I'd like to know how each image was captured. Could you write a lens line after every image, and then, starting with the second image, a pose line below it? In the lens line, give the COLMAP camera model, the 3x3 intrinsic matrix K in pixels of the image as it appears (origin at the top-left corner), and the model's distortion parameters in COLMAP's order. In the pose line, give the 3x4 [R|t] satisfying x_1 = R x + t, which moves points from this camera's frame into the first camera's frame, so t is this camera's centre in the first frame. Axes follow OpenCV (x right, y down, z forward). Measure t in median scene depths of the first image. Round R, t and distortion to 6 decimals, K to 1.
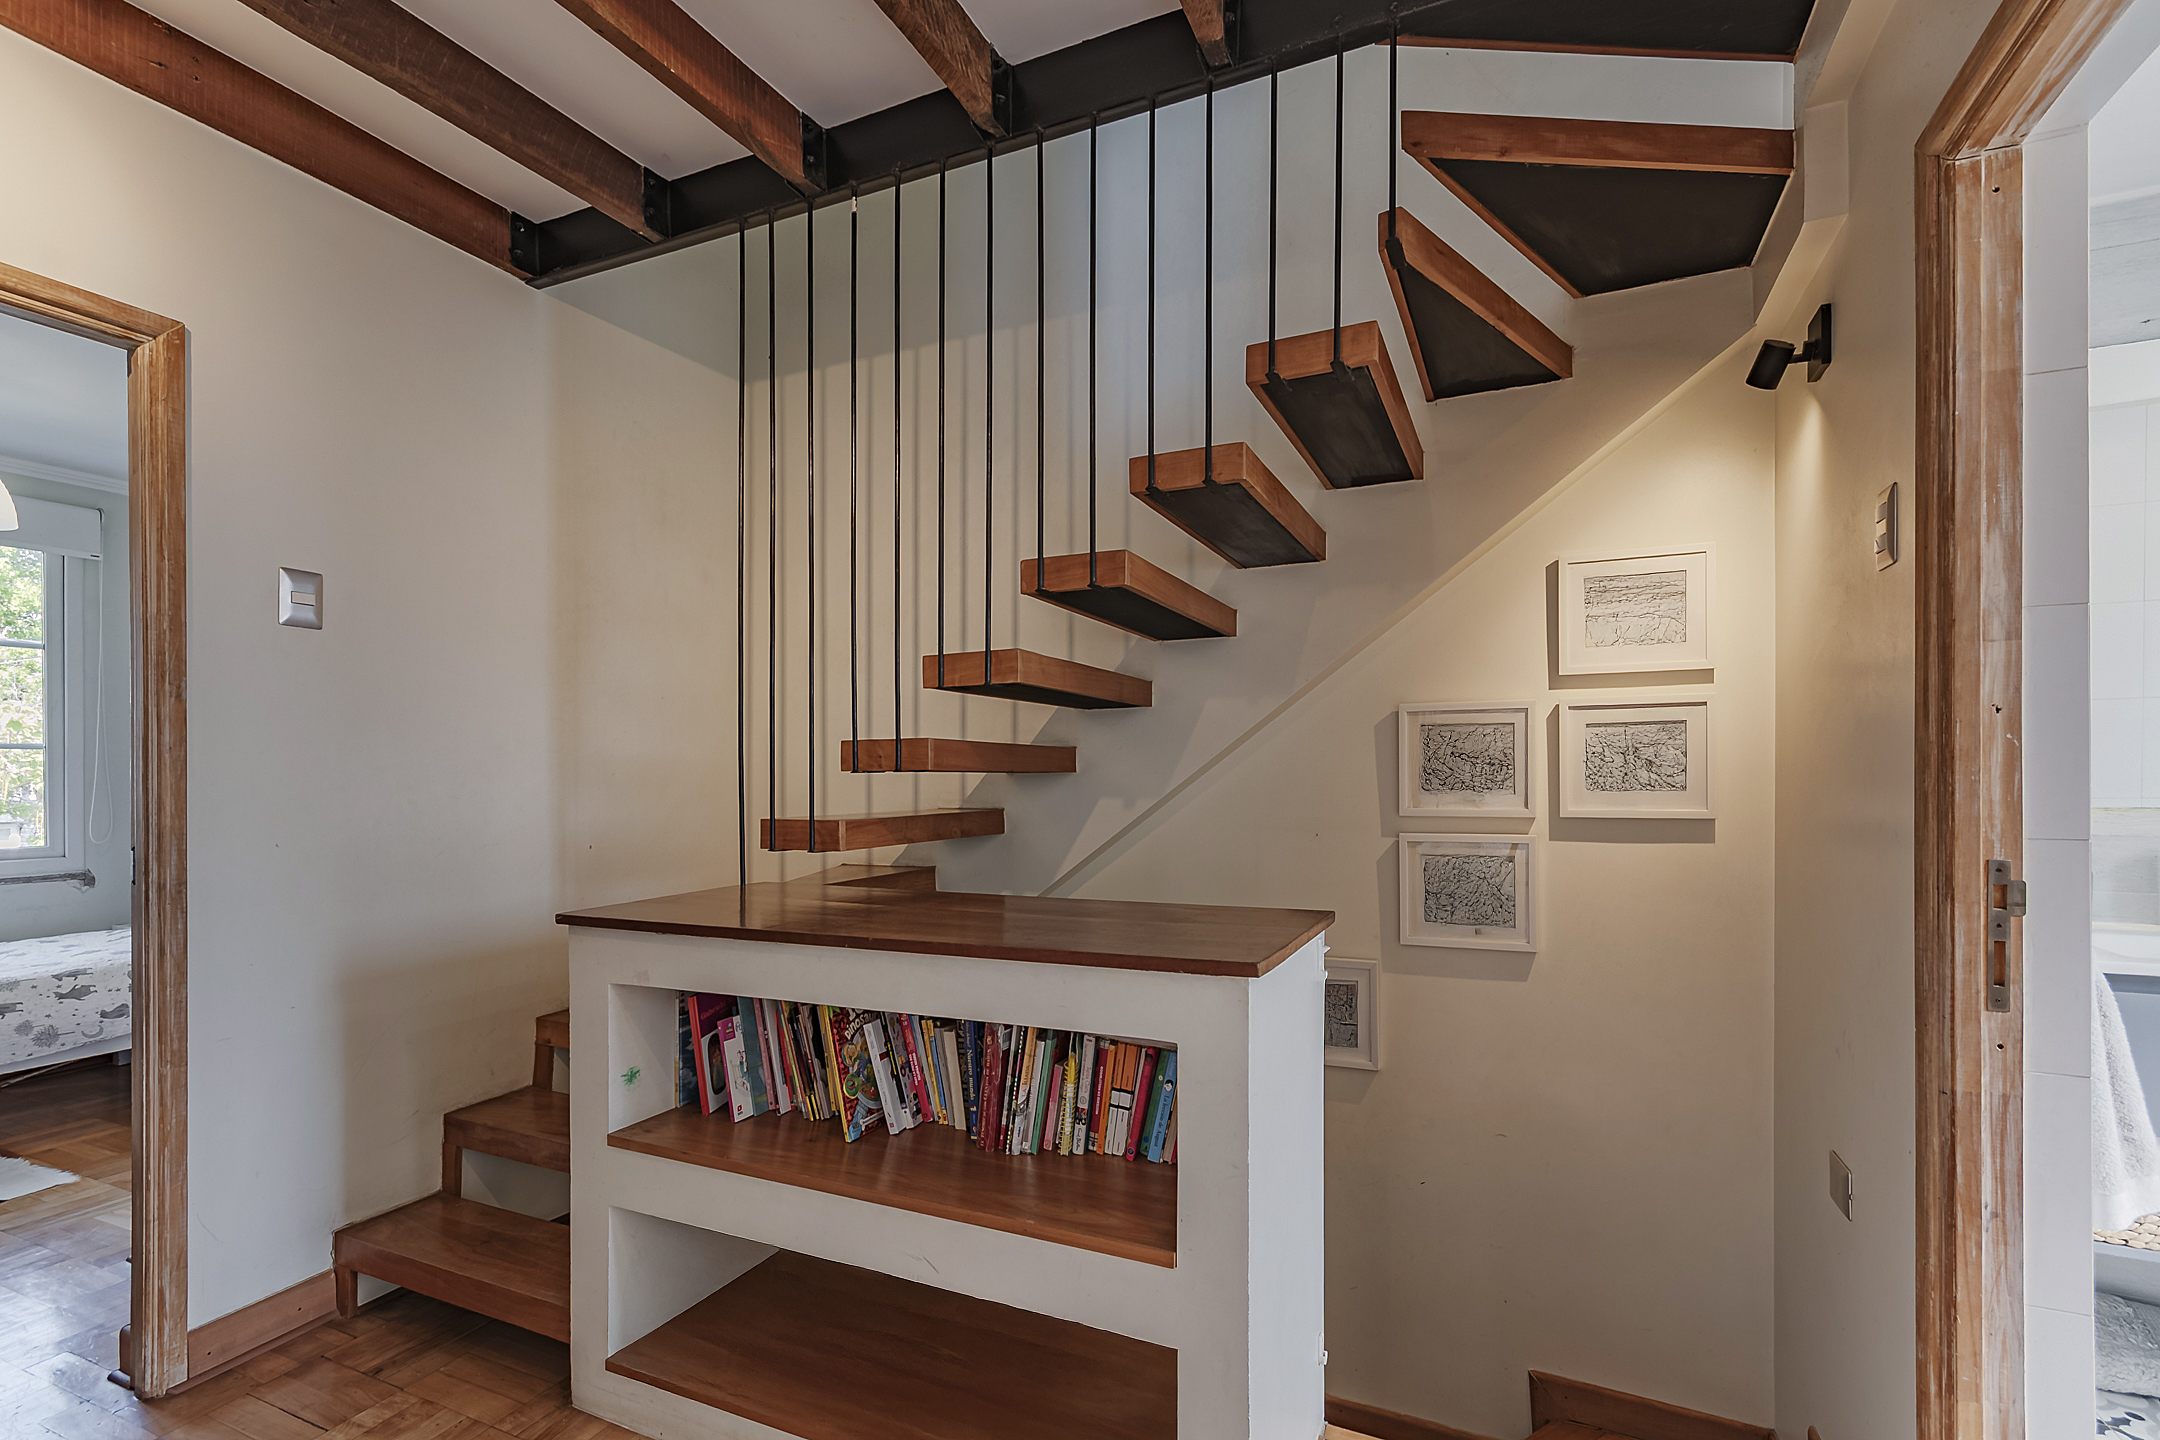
lens RADIAL K [[944.7, 0, 1077.5], [0, 944.7, 741.8], [0, 0, 1]] dist [-0.001791, -0.000119]
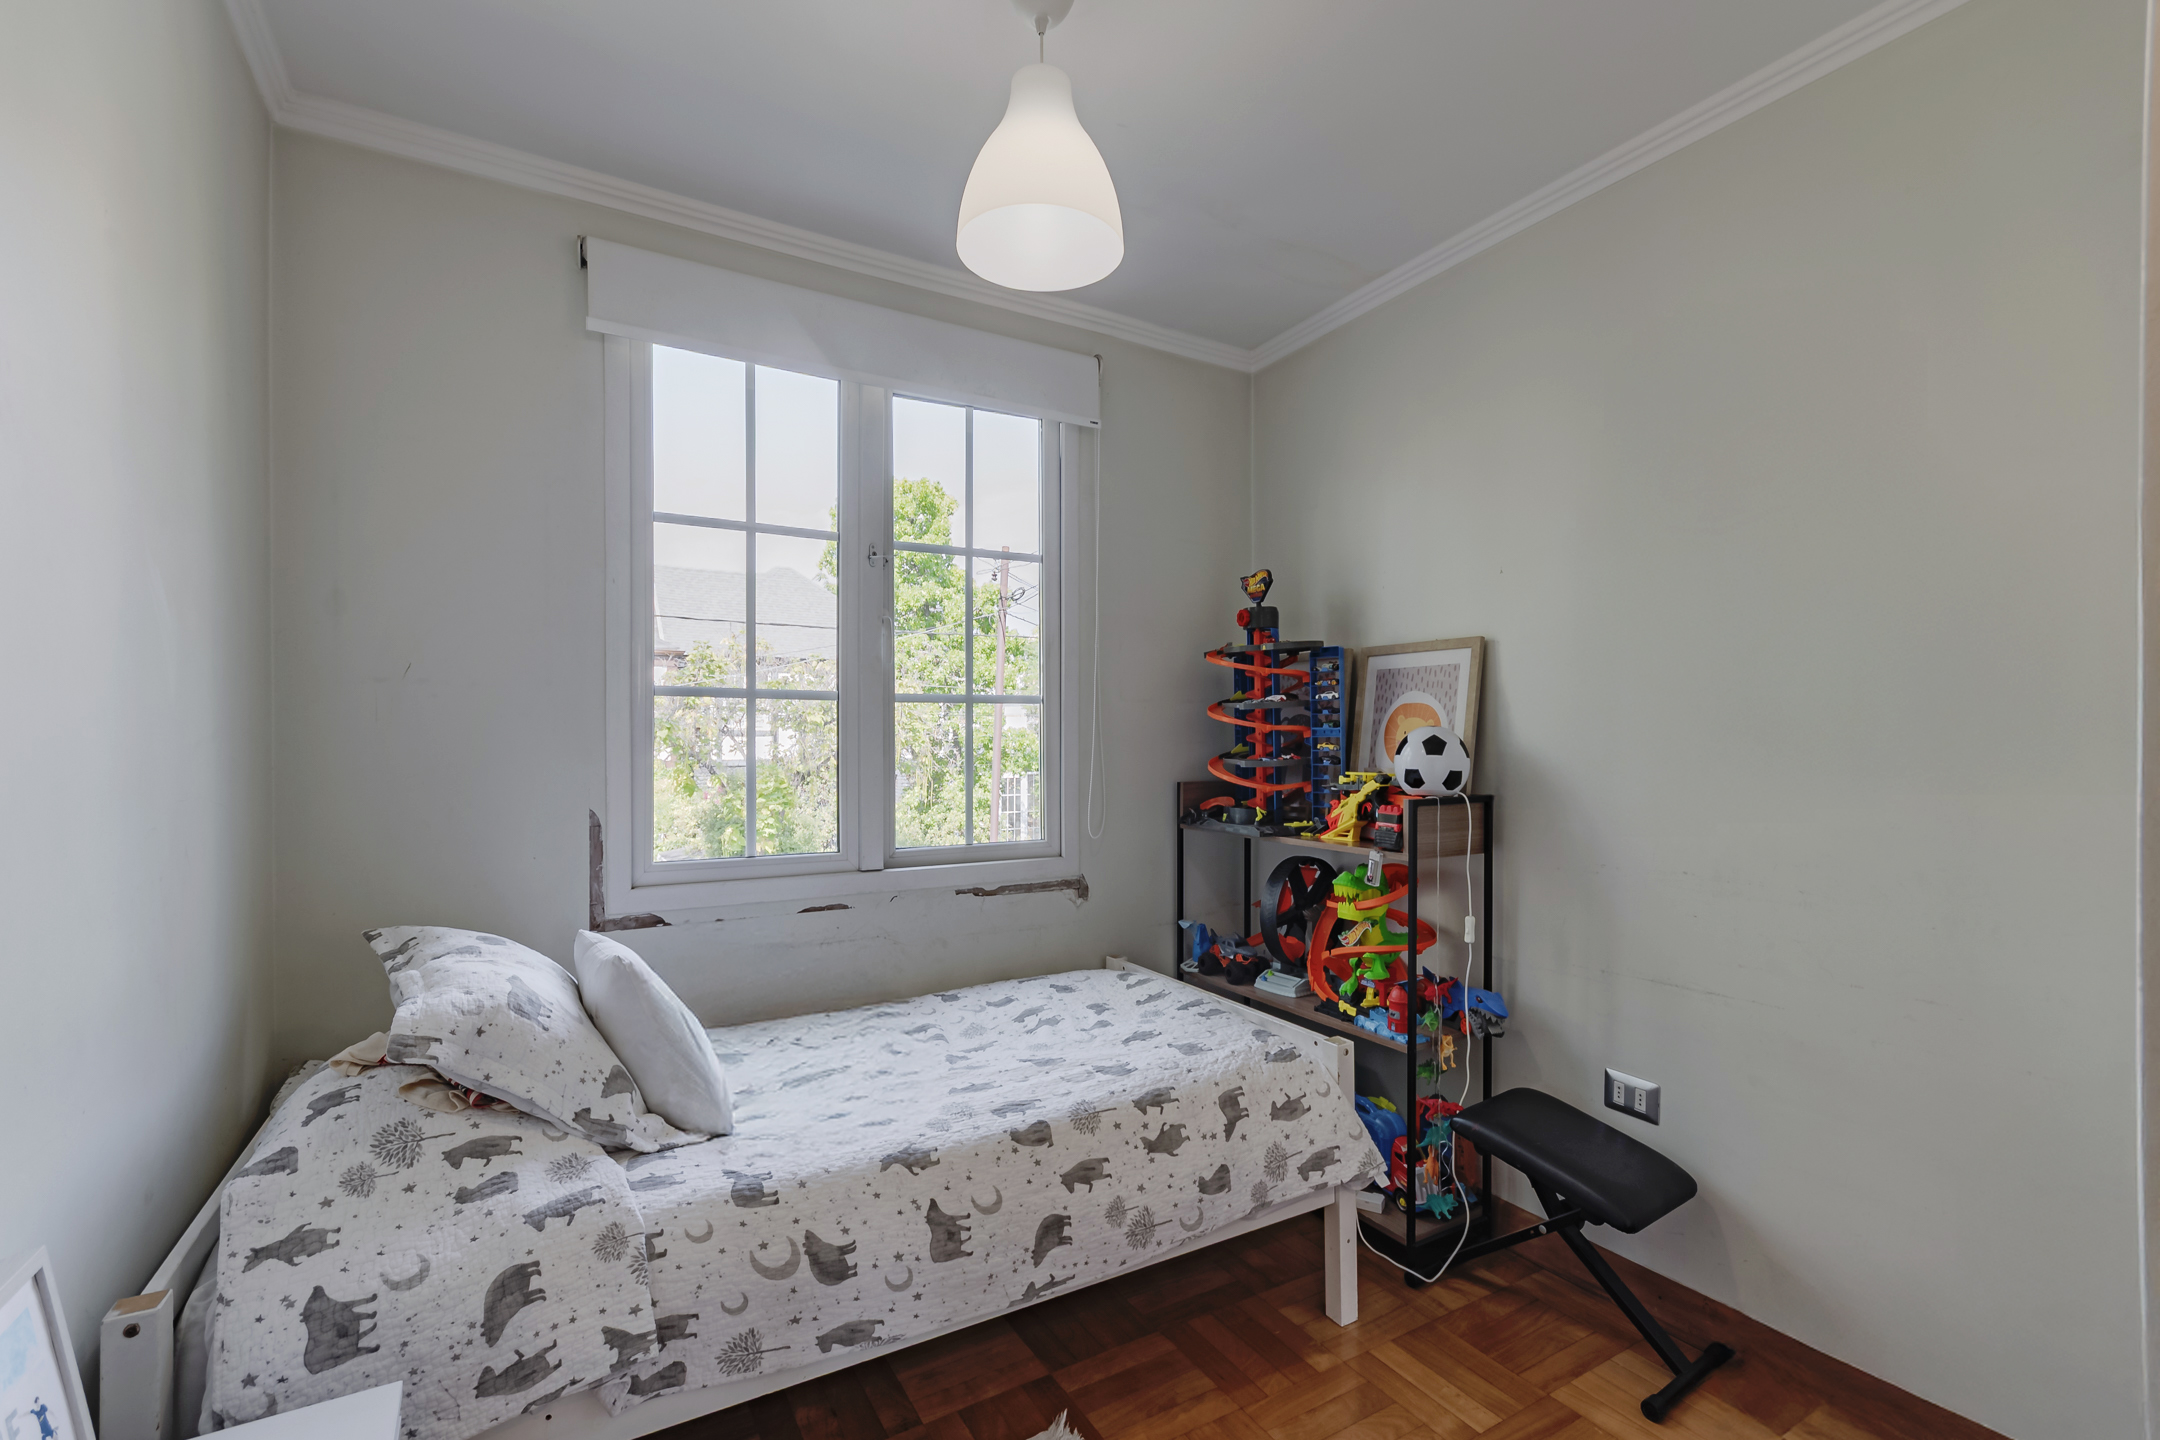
lens RADIAL K [[944.7, 0, 1082.4], [0, 944.7, 722.9], [0, 0, 1]] dist [-0.001791, -0.000119]
pose [[0.807507, 0.003859, -0.589845, -0.771784], [-0.001429, 0.999988, 0.004587, 0.023103], [0.589856, -0.002861, 0.807504, 0.525882]]
